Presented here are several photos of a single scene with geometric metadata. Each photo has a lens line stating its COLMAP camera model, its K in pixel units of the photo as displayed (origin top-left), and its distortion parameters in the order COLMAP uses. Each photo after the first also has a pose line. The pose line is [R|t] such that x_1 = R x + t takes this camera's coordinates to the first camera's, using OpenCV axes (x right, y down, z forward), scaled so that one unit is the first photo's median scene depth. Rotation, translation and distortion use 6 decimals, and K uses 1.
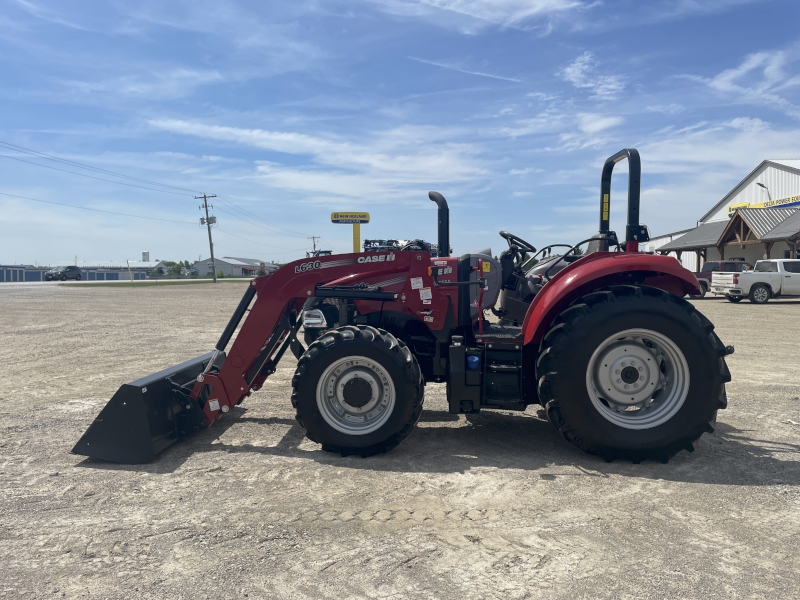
lens RADIAL K [[617.9, 0, 400.0], [0, 617.9, 300.0], [0, 0, 1]] dist [0.080146, -0.090872]
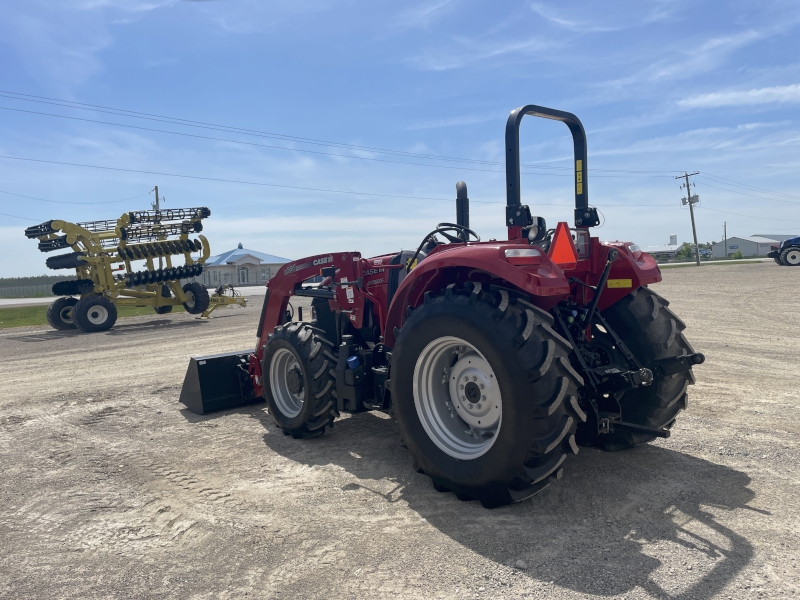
lens RADIAL K [[610.3, 0, 400.0], [0, 610.3, 300.0], [0, 0, 1]] dist [0.080857, -0.101565]
pose [[0.679457, 0.007242, -0.733679, 0.849733], [0.012624, 0.999688, 0.021559, -0.019354], [0.733606, -0.023911, 0.679154, 0.366861]]
